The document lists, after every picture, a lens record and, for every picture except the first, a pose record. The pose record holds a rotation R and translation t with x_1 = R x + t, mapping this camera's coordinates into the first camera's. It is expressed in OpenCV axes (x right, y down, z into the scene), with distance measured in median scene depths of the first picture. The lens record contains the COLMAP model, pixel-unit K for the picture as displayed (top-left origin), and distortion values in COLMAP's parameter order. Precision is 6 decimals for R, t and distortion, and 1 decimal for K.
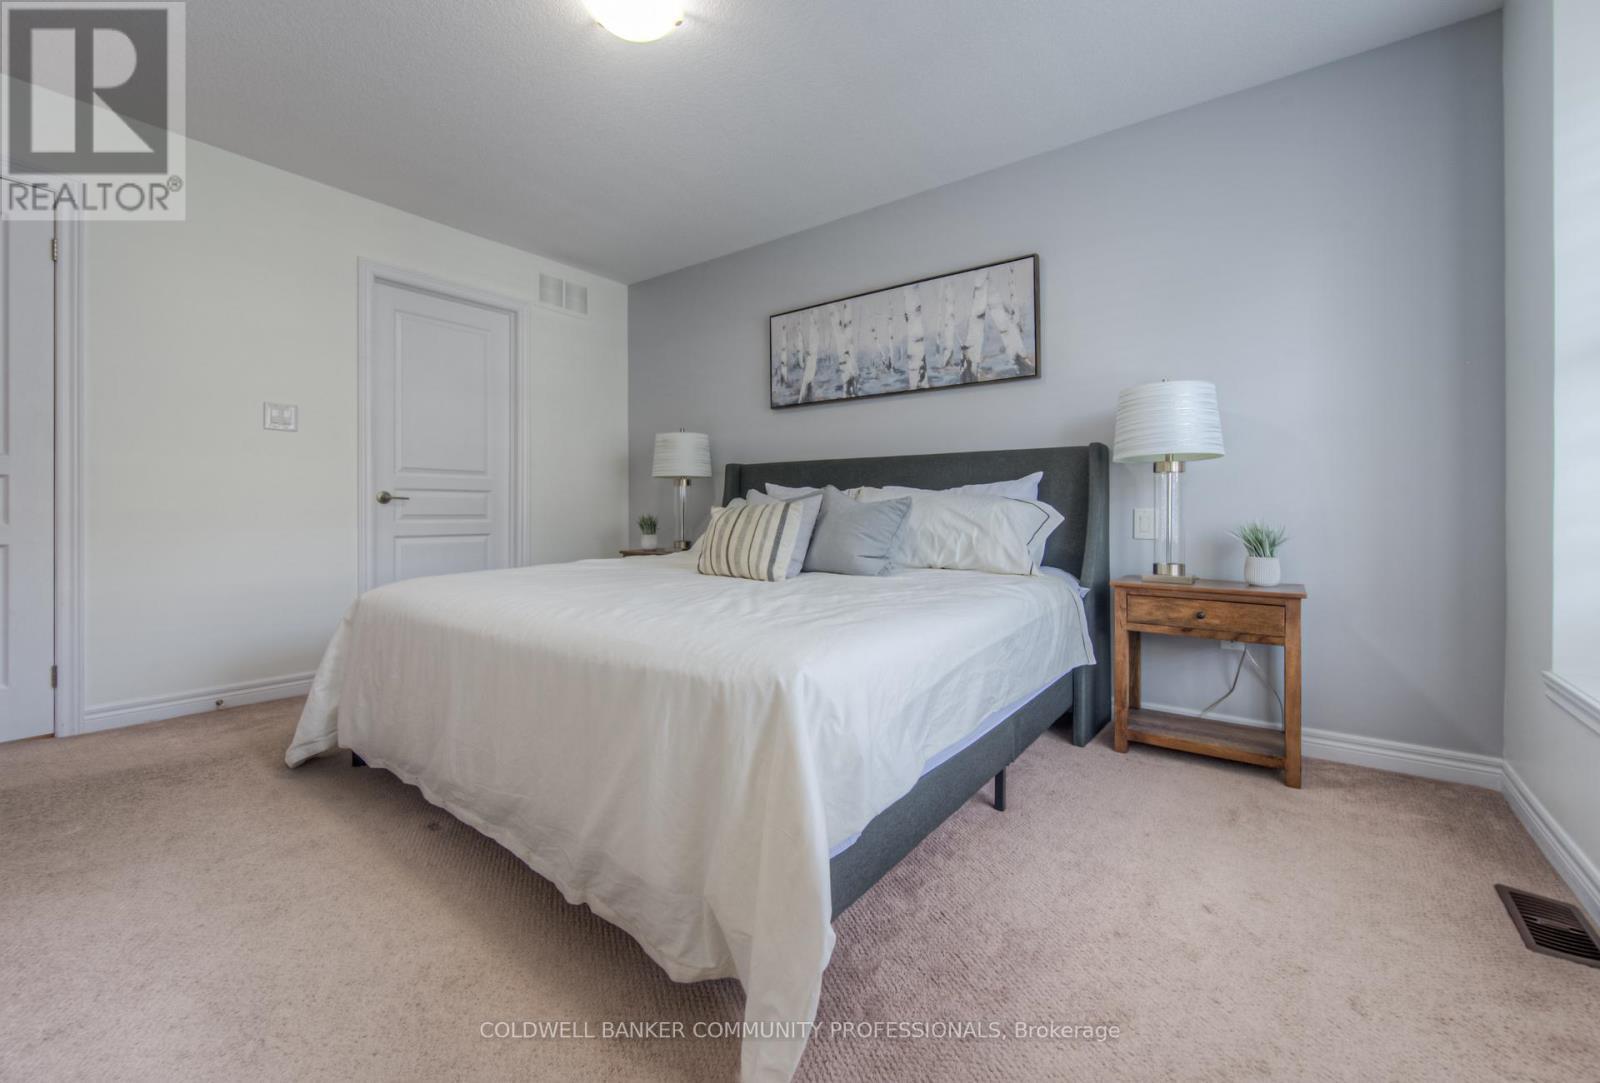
lens RADIAL K [[647.4, 0, 799.0], [0, 647.4, 527.6], [0, 0, 1]] dist [-0.001325, 0.000255]
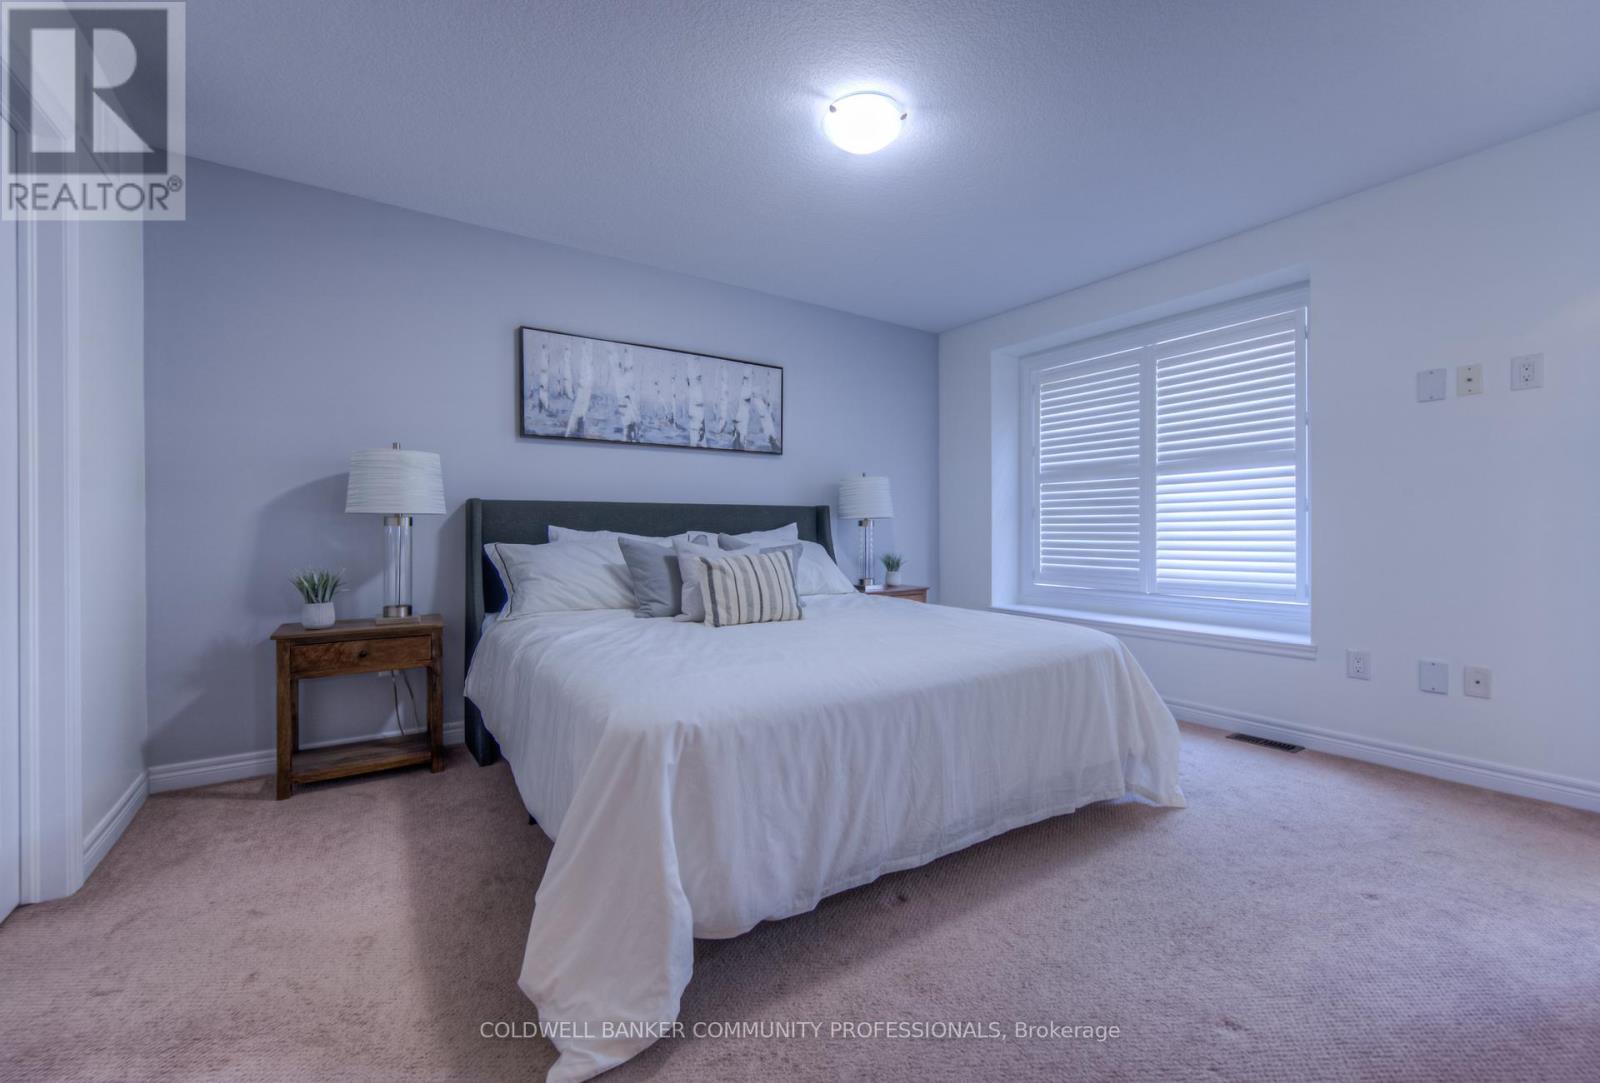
lens RADIAL K [[647.4, 0, 799.0], [0, 647.4, 527.6], [0, 0, 1]] dist [-0.001325, 0.000255]
pose [[0.315246, -0.003338, 0.949004, -0.838058], [0.030222, 0.999522, -0.006523, -0.055804], [-0.948529, 0.030738, 0.315196, 0.459386]]
